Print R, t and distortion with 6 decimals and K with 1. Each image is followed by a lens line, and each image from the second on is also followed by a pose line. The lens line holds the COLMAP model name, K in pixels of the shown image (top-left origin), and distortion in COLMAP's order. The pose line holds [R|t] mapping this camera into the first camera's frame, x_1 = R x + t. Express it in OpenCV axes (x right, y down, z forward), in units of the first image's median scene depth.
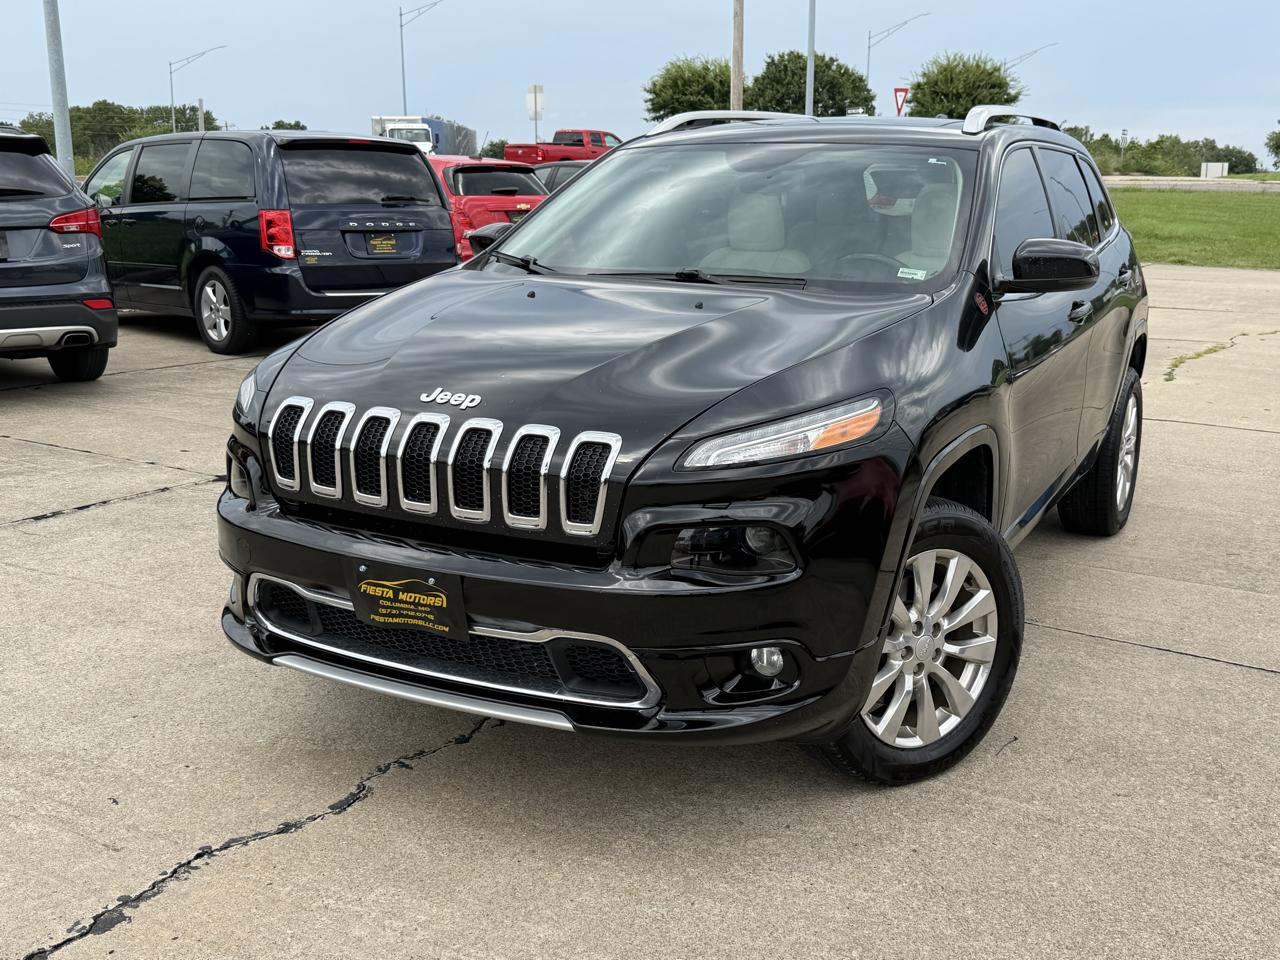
lens RADIAL K [[1250.9, 0, 634.4], [0, 1250.9, 485.8], [0, 0, 1]] dist [0.166098, -0.352477]
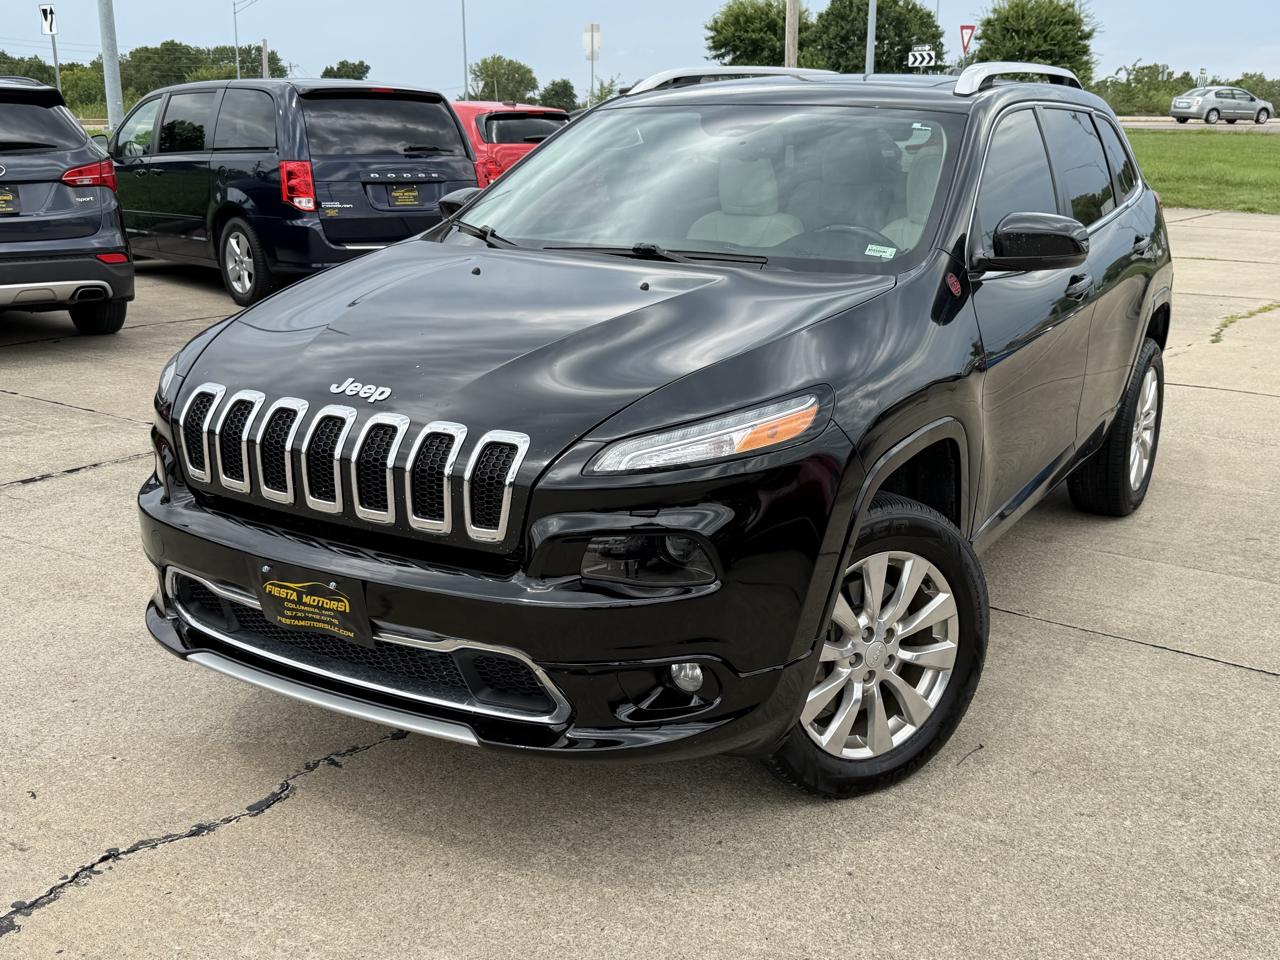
lens RADIAL K [[1251.8, 0, 623.9], [0, 1251.8, 480.5], [0, 0, 1]] dist [0.165641, -0.352535]
pose [[0.998499, 0.014183, -0.052894, 0.085521], [-0.012072, 0.999126, 0.040019, -0.035097], [0.053416, -0.039320, 0.997798, 0.052263]]
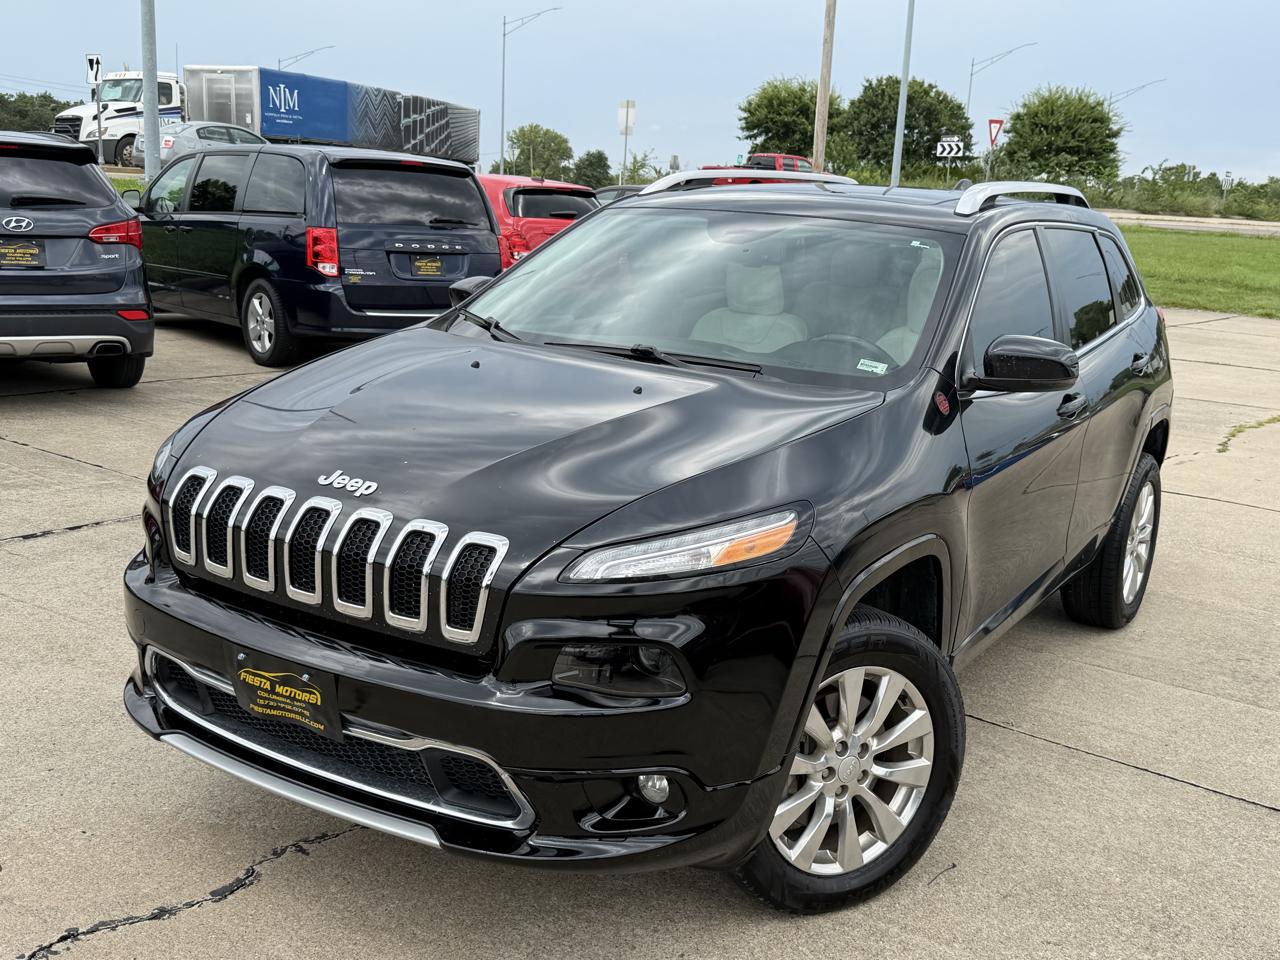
lens RADIAL K [[1250.9, 0, 634.4], [0, 1250.9, 485.8], [0, 0, 1]] dist [0.166098, -0.352477]
pose [[0.996337, 0.062653, -0.058203, 0.106457], [-0.063259, 0.997960, -0.008635, -0.061136], [0.057543, 0.012285, 0.998267, 0.045272]]
